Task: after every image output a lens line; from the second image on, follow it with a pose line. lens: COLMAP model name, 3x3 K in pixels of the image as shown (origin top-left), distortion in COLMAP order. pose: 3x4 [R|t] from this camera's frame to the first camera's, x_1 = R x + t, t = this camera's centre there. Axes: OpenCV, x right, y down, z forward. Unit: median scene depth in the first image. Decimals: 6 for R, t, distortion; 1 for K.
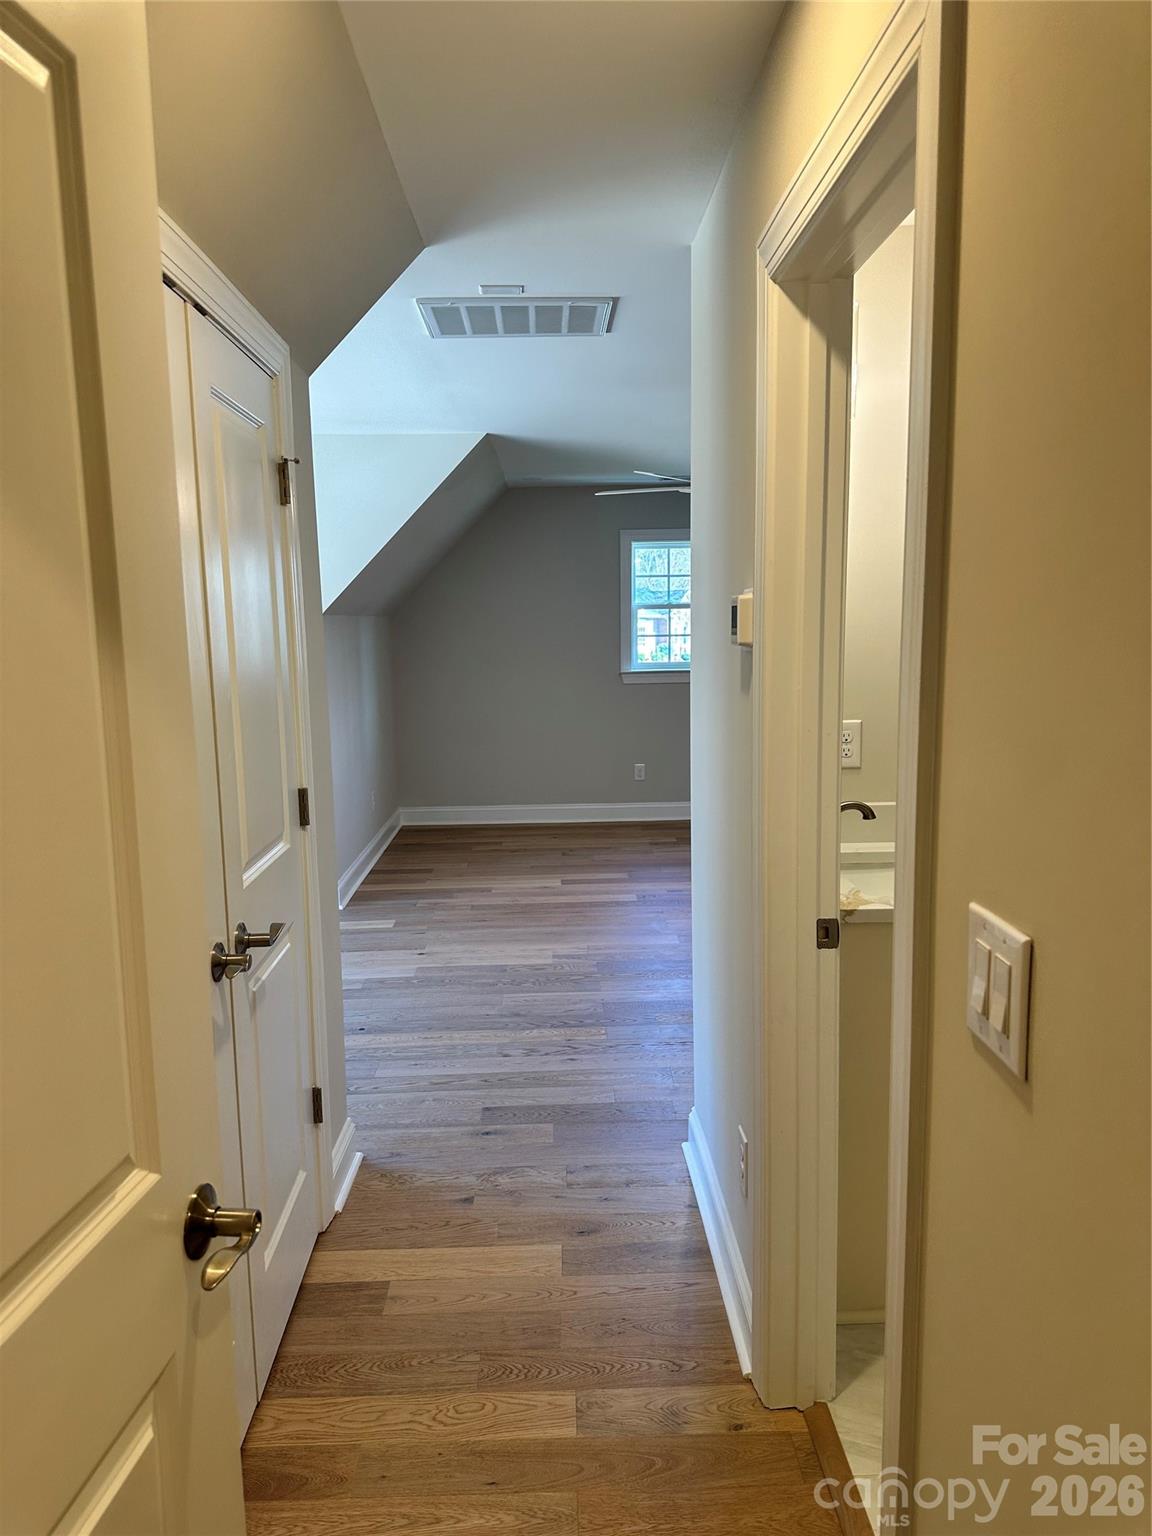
lens RADIAL K [[1094.8, 0, 577.5], [0, 1094.8, 768.1], [0, 0, 1]] dist [0.046360, -0.023079]
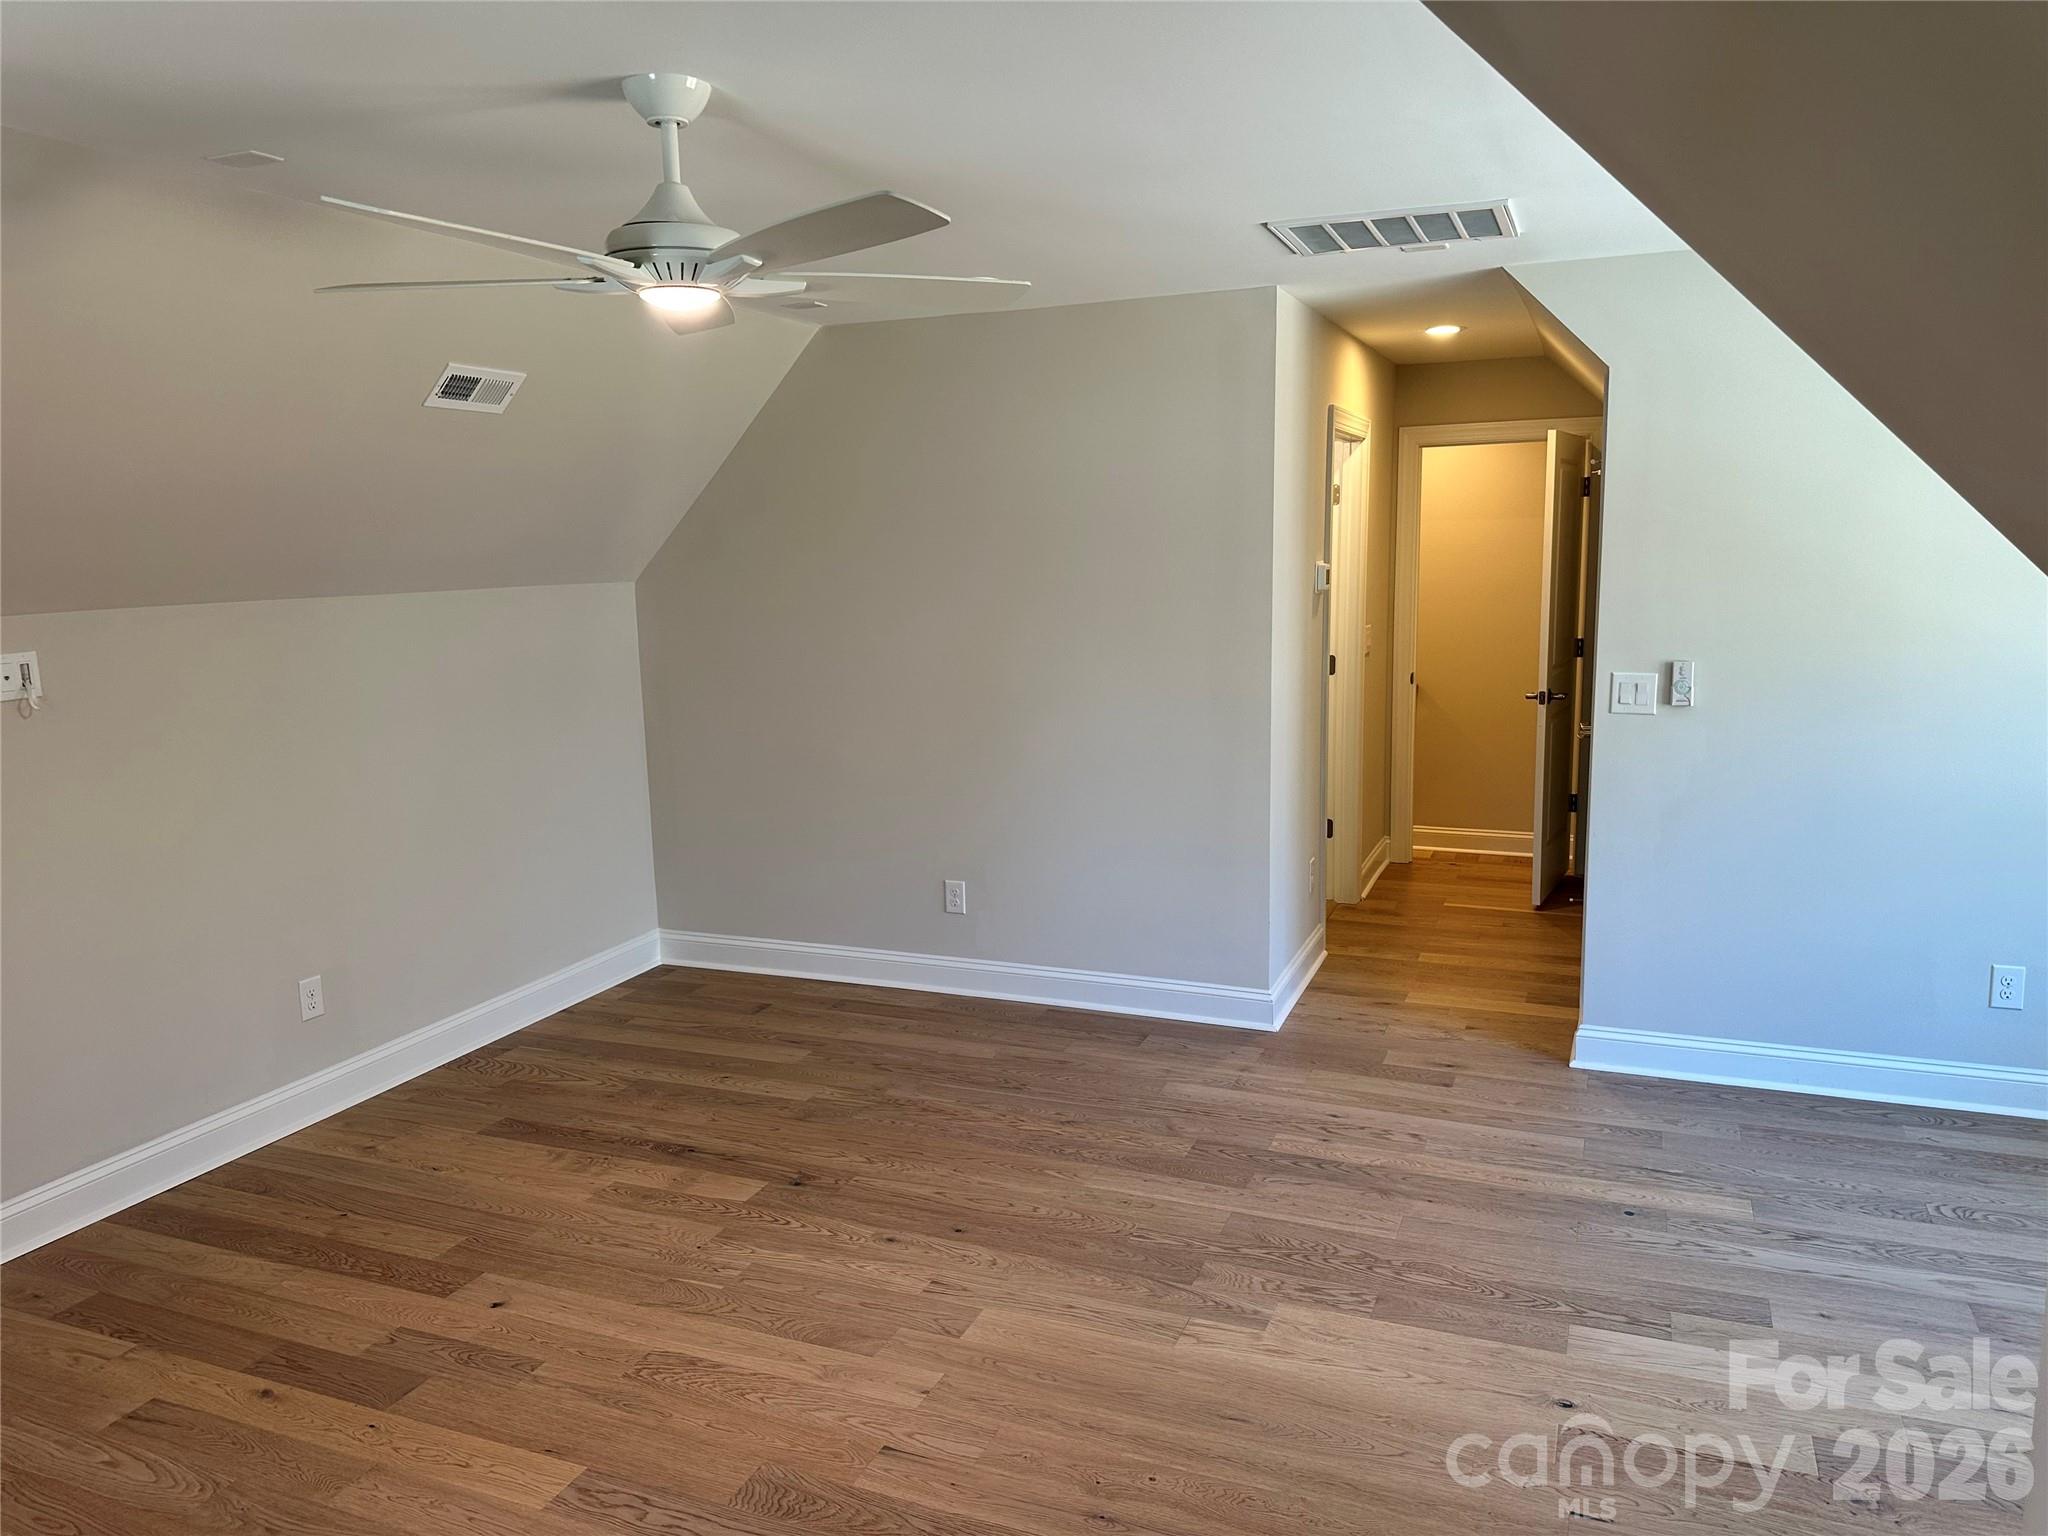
lens RADIAL K [[1459.7, 0, 1023.2], [0, 1459.7, 767.8], [0, 0, 1]] dist [0.046360, -0.023079]
pose [[-0.917131, -0.044505, 0.396092, -0.207597], [0.076525, 0.955598, 0.284563, -0.307760], [-0.391170, 0.291292, -0.873003, 1.898802]]
